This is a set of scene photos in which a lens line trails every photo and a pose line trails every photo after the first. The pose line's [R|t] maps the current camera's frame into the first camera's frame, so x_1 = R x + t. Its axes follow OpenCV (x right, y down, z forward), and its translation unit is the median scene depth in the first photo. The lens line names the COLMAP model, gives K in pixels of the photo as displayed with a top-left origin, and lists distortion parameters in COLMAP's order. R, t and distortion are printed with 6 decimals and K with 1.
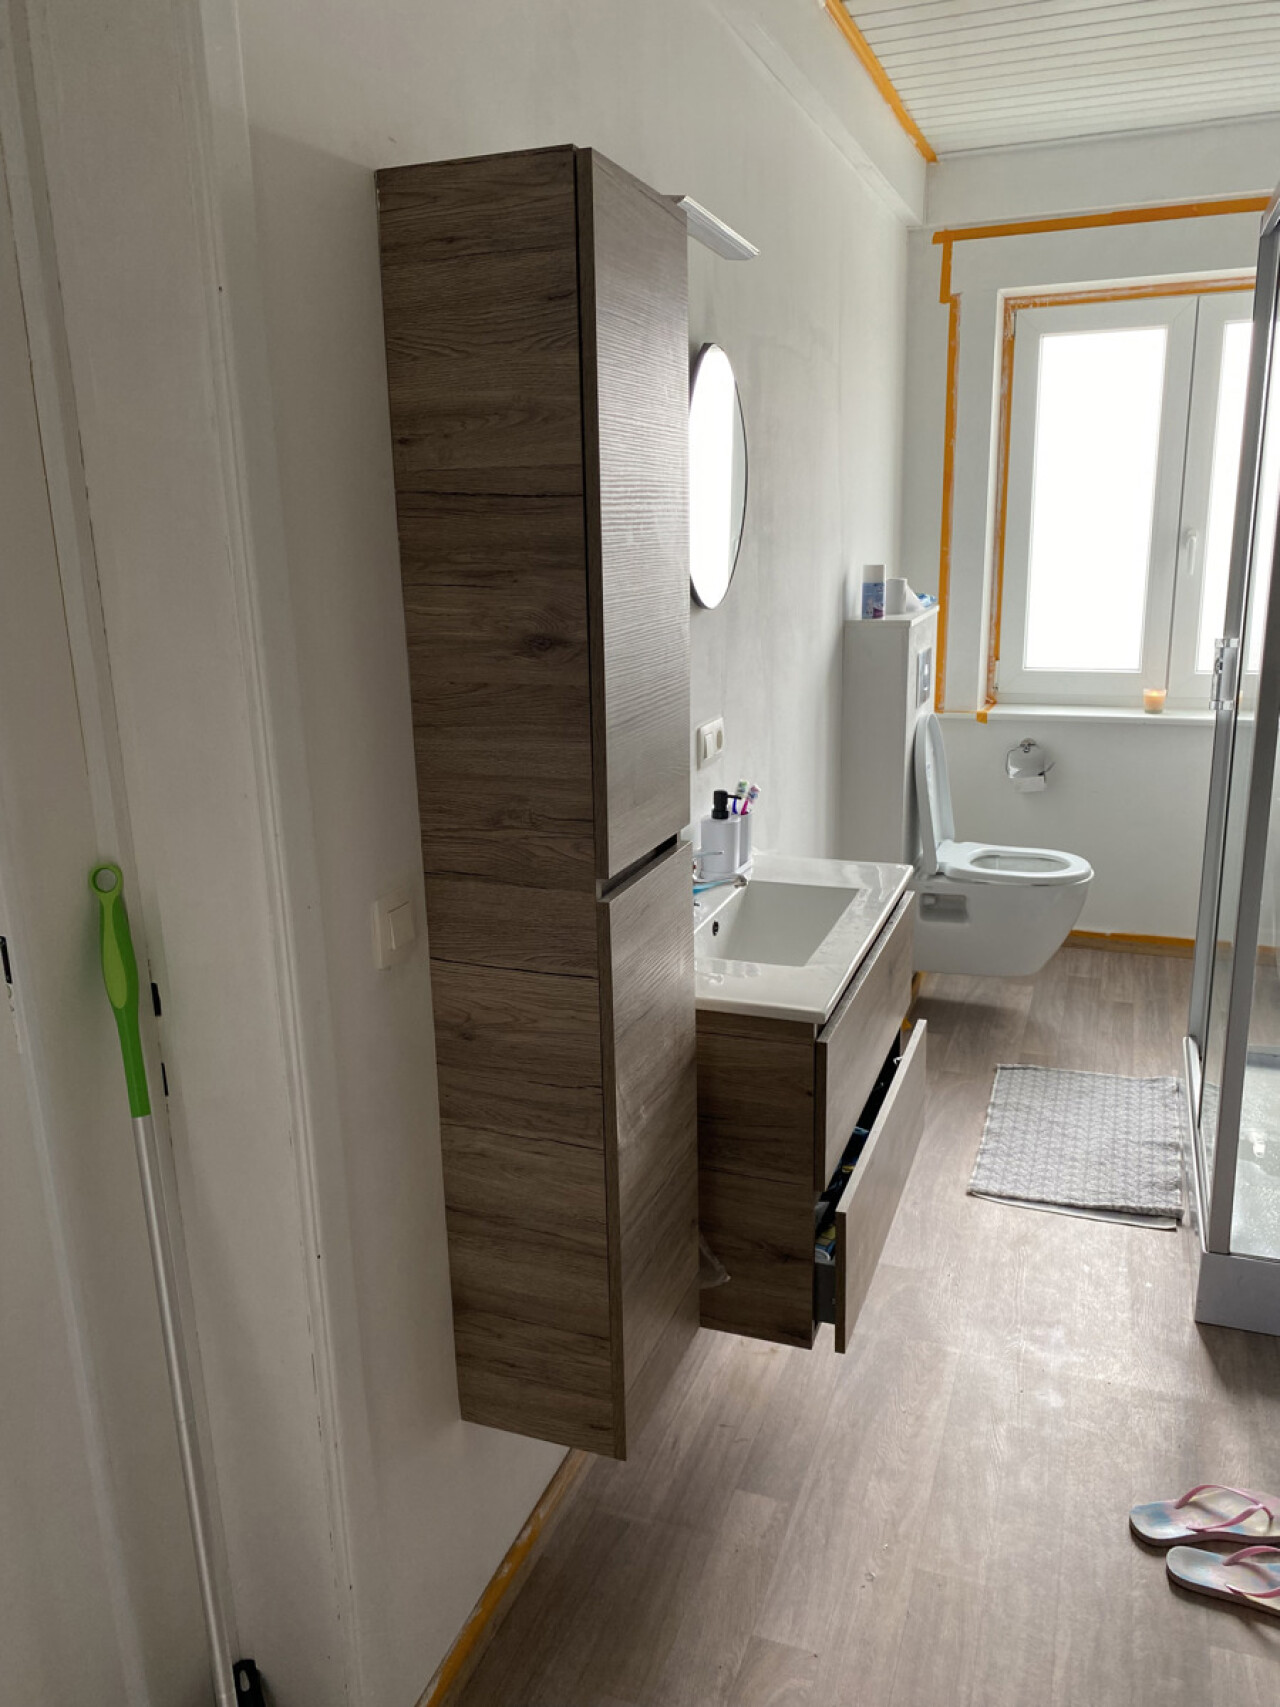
lens RADIAL K [[1306.7, 0, 632.9], [0, 1306.7, 855.8], [0, 0, 1]] dist [-0.004661, 0.009283]
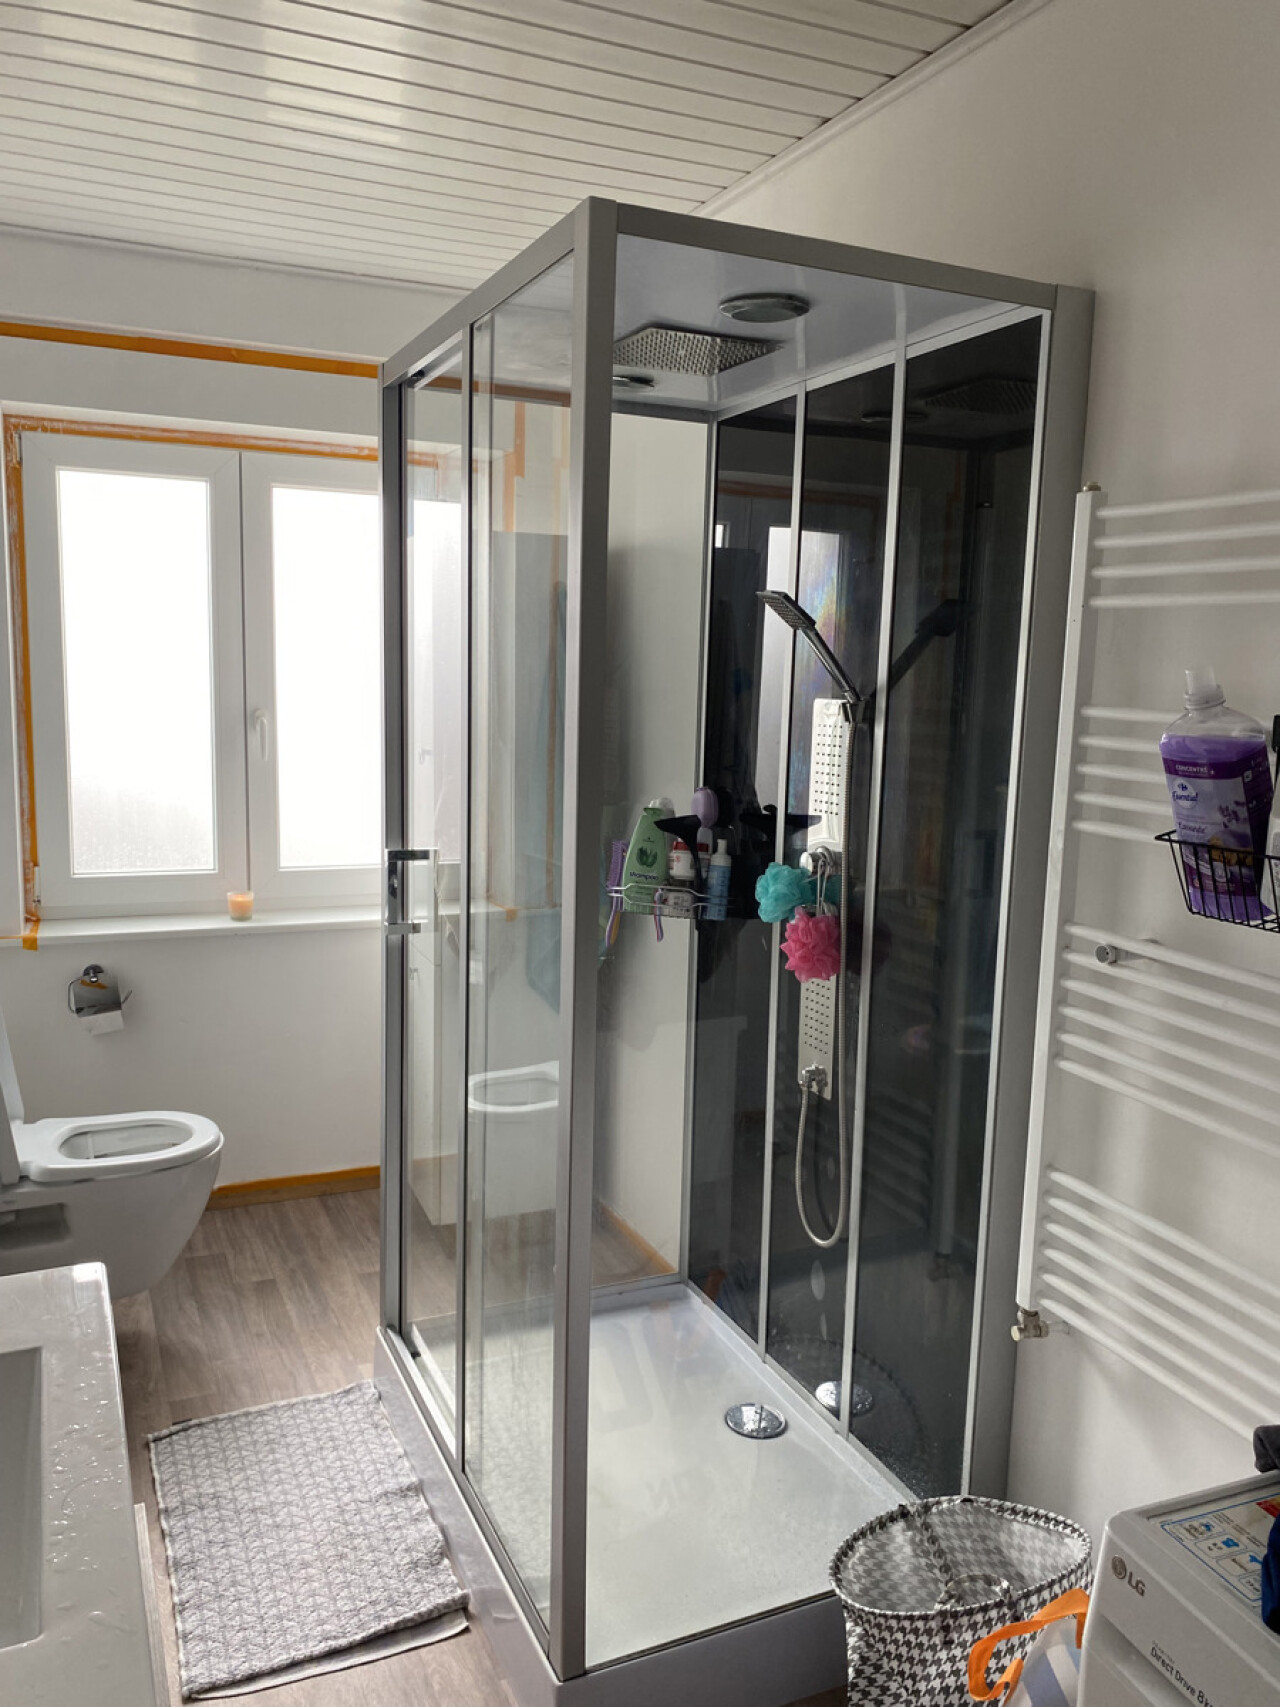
lens RADIAL K [[1306.7, 0, 641.6], [0, 1306.7, 871.6], [0, 0, 1]] dist [-0.004661, 0.009283]
pose [[0.708163, -0.058858, 0.703591, -0.016419], [0.134185, 0.989576, -0.052276, -0.072864], [-0.693180, 0.131432, 0.708680, 0.252778]]
